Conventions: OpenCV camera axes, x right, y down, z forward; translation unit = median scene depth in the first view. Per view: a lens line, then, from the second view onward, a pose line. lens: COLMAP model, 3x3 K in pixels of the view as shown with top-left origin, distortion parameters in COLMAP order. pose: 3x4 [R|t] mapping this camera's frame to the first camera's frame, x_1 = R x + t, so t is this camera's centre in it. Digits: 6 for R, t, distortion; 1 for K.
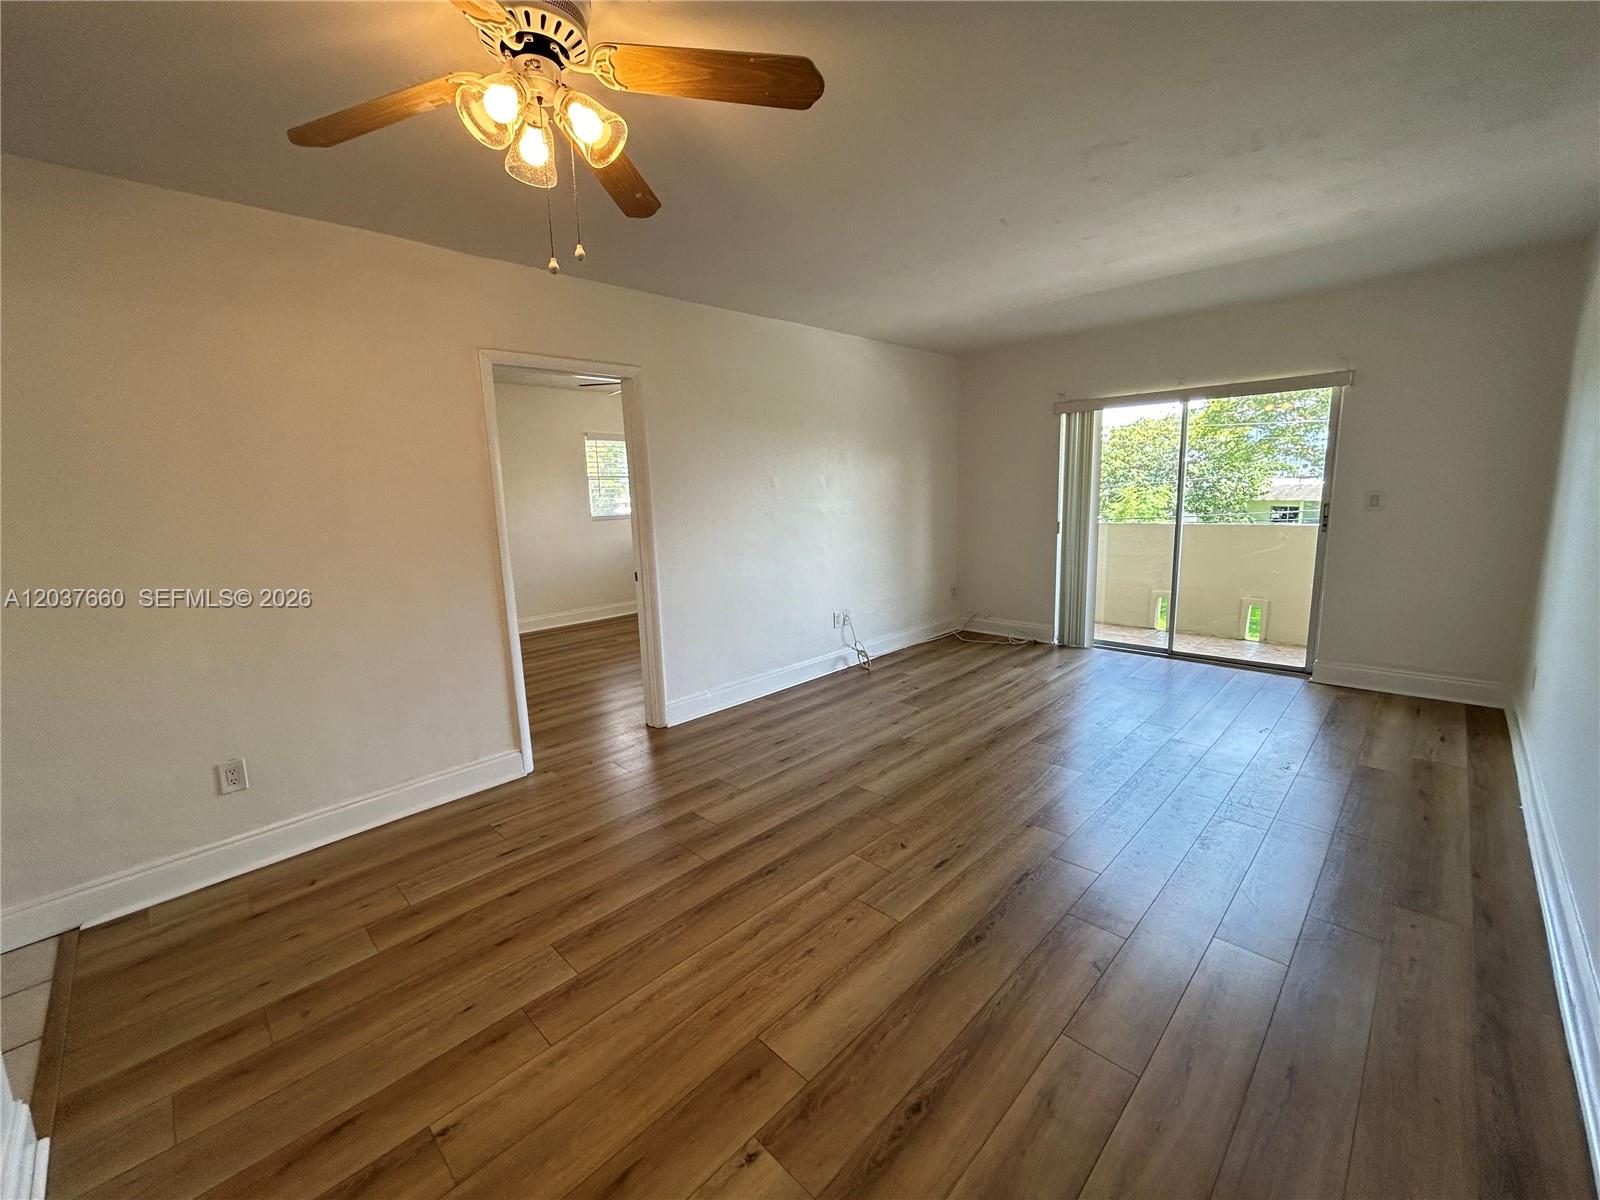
lens RADIAL K [[650.9, 0, 802.4], [0, 650.9, 608.3], [0, 0, 1]] dist [0.000189, -0.000199]
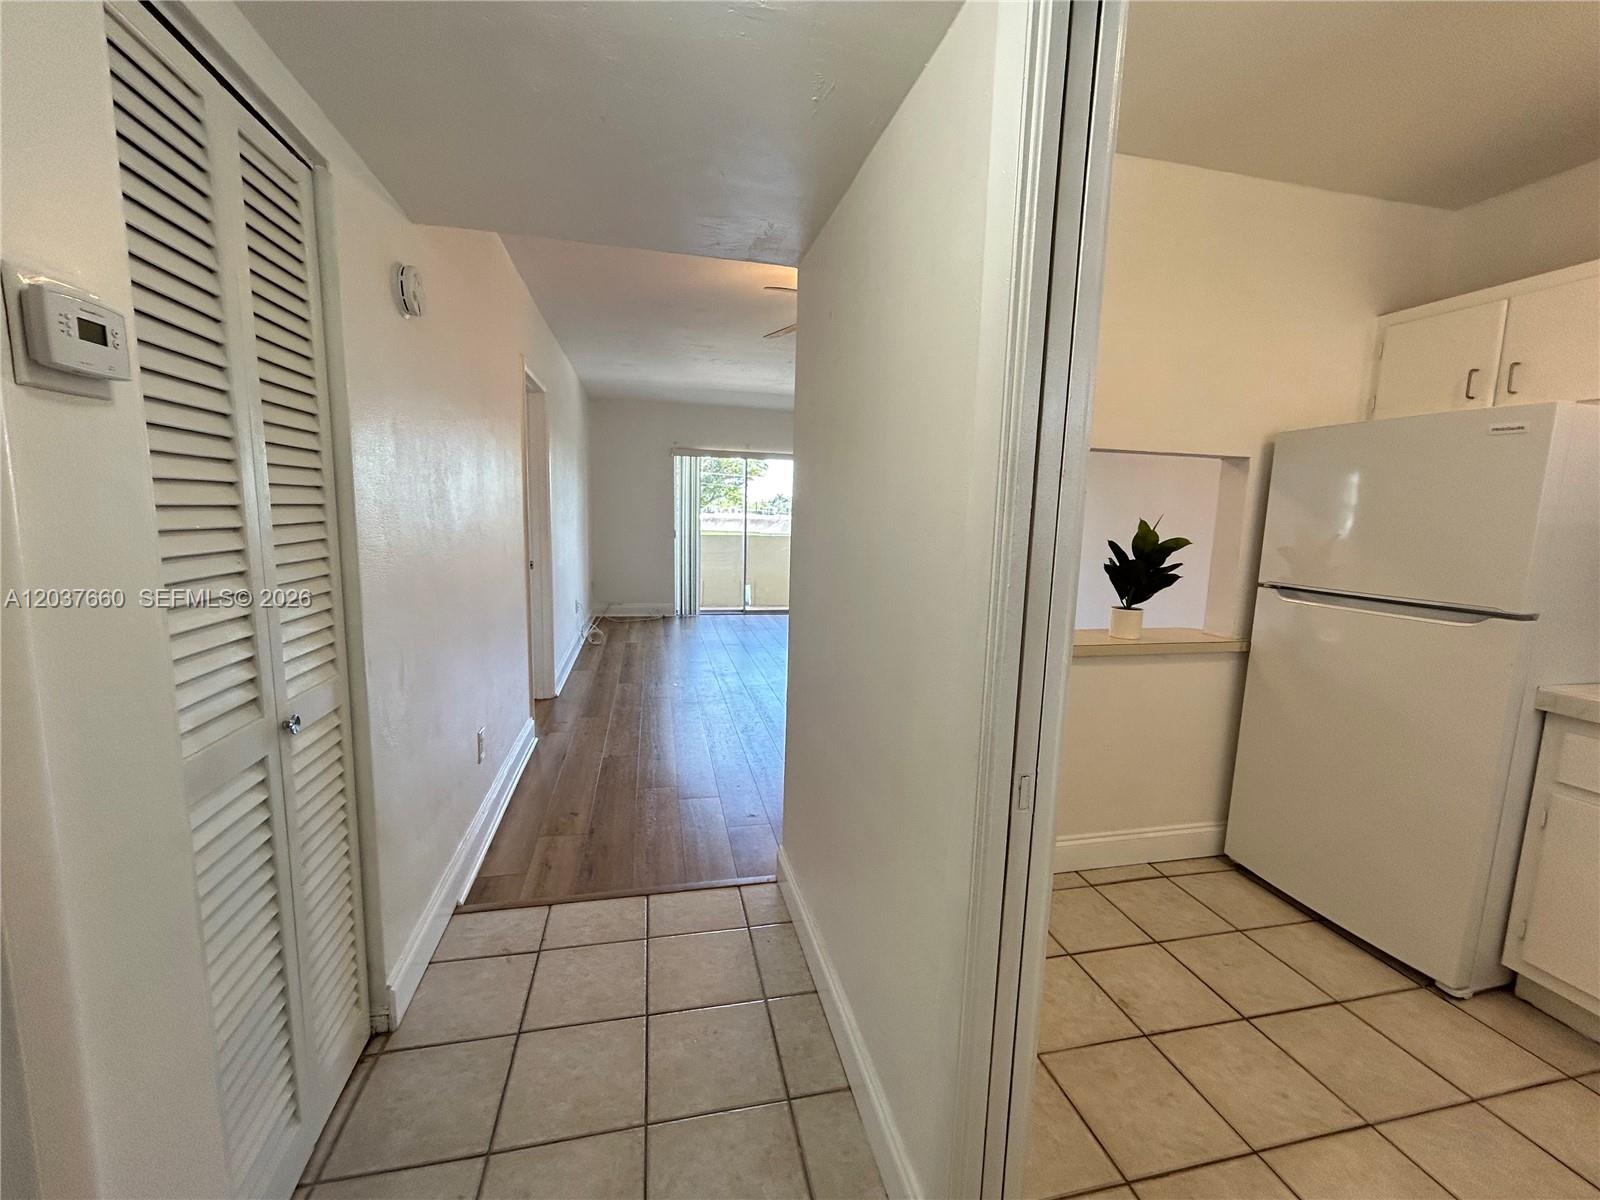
lens RADIAL K [[650.9, 0, 796.8], [0, 650.9, 597.2], [0, 0, 1]] dist [0.000189, -0.000199]
pose [[0.541632, -0.063402, 0.838221, -1.530333], [0.109798, 0.993945, 0.004233, 0.086831], [-0.833414, 0.089742, 0.545314, 0.020400]]
